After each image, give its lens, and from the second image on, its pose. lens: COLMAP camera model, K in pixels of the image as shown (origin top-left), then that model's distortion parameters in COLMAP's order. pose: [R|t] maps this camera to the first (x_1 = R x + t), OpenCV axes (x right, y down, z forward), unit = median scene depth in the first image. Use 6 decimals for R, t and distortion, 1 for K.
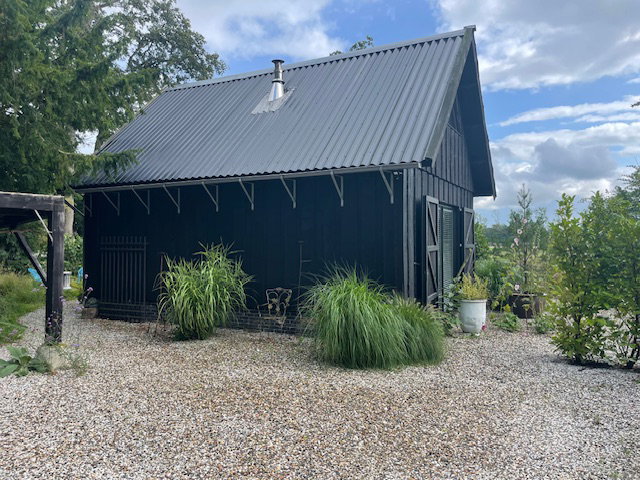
lens RADIAL K [[497.7, 0, 320.0], [0, 497.7, 240.0], [0, 0, 1]] dist [0.060328, -0.000224]
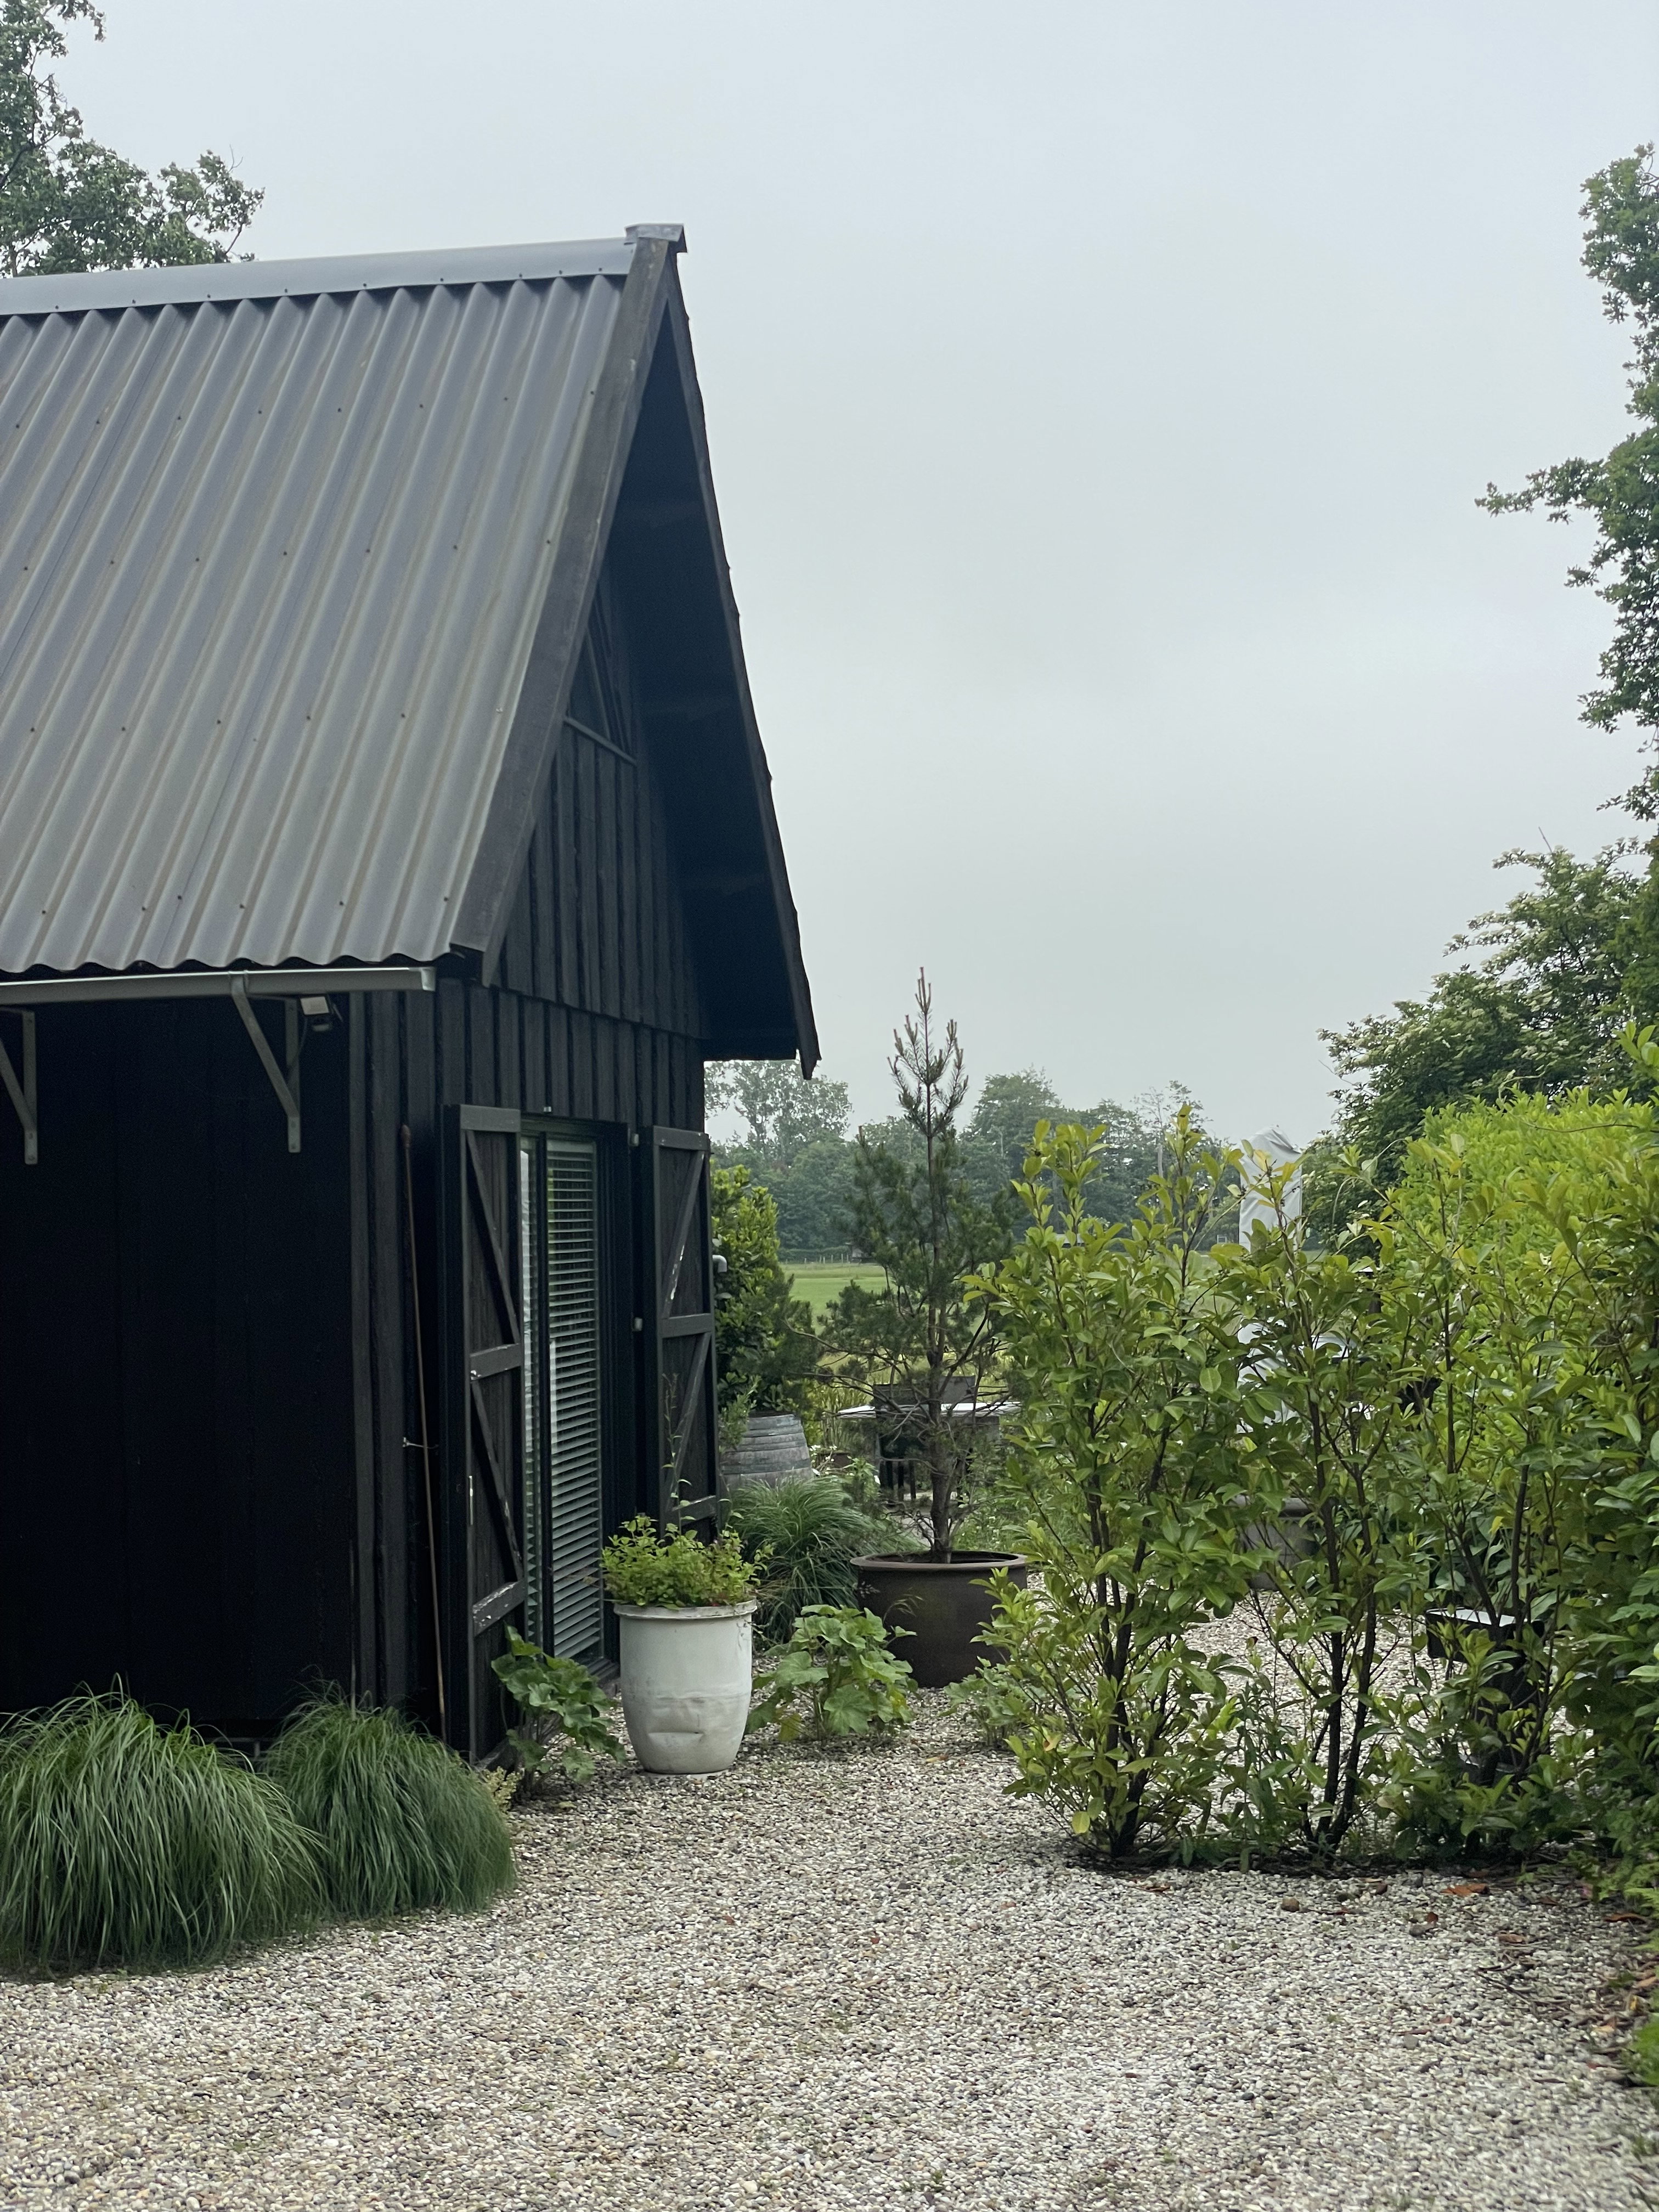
lens RADIAL K [[3302.4, 0, 829.5], [0, 3302.4, 1106.0], [0, 0, 1]] dist [0.079838, 0.032696]
pose [[0.949497, -0.005907, 0.313720, -0.062400], [0.016881, 0.999336, -0.032276, -0.040389], [-0.313322, 0.035942, 0.948967, -0.305096]]
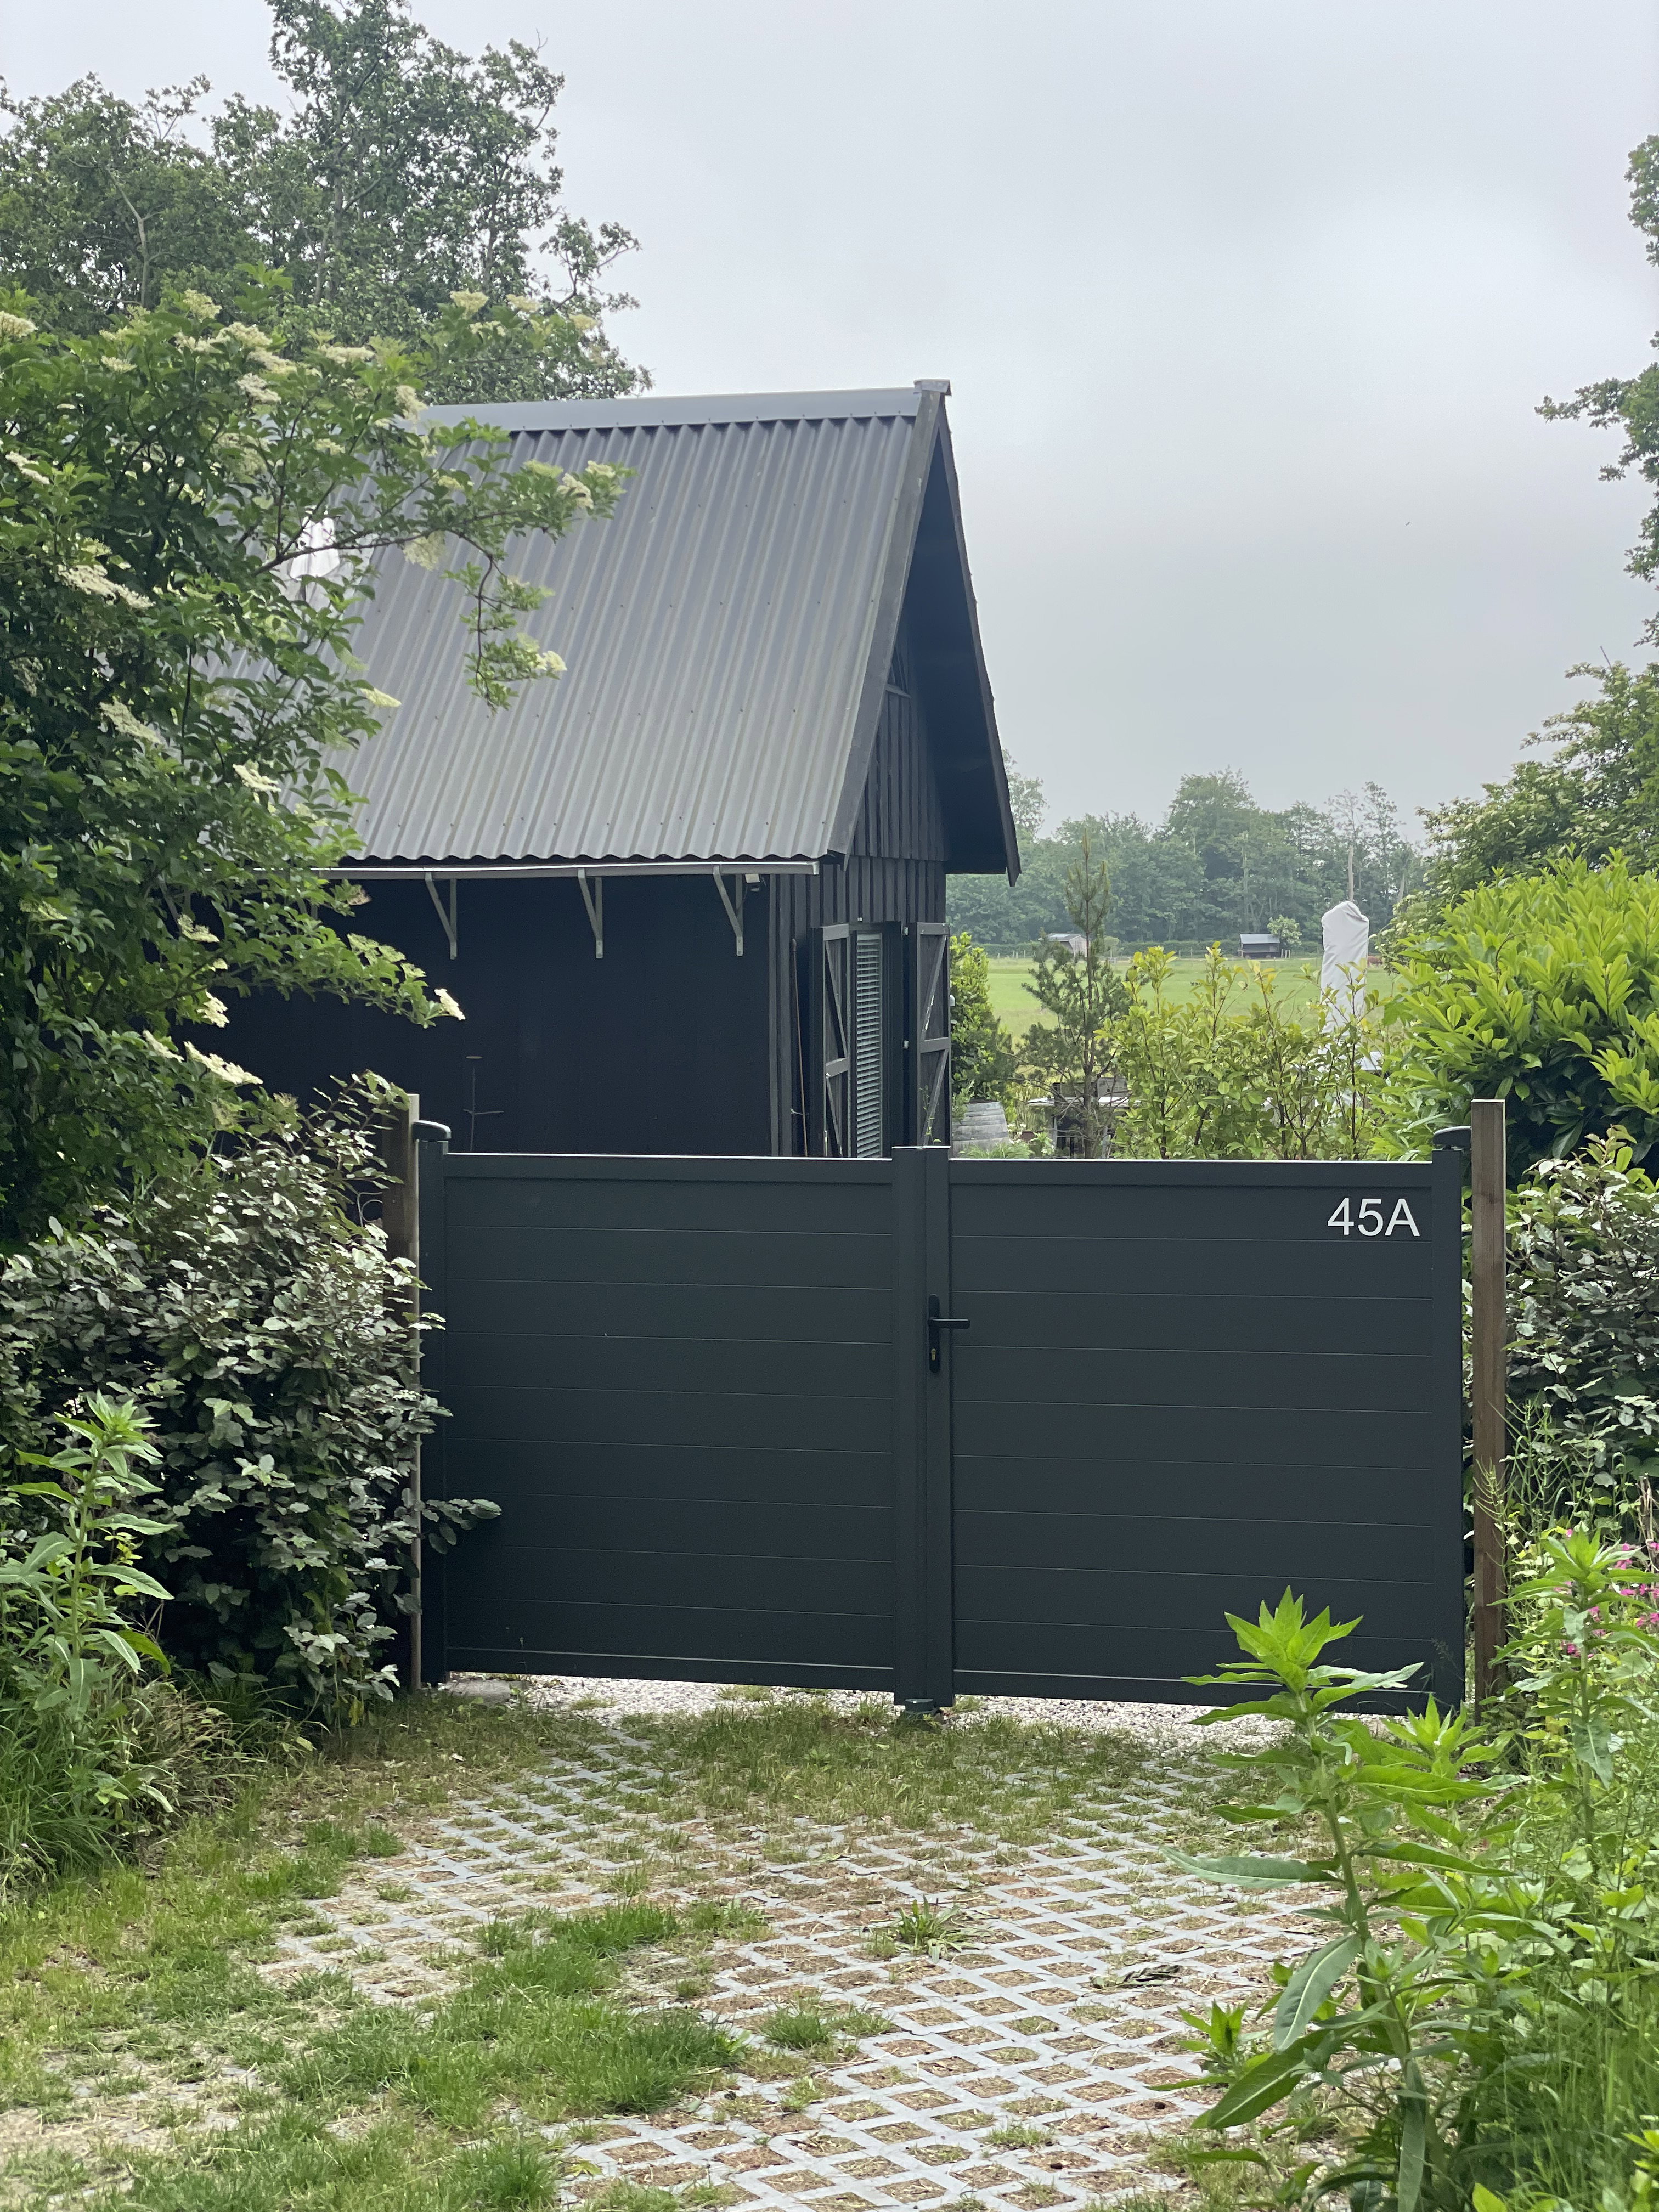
lens RADIAL K [[3351.6, 0, 828.2], [0, 3351.6, 1173.2], [0, 0, 1]] dist [0.021656, -1.985541]
pose [[0.966198, -0.018914, 0.257108, -0.400425], [-0.002057, 0.996707, 0.081056, -0.103060], [-0.257795, -0.078845, 0.962977, -1.324704]]
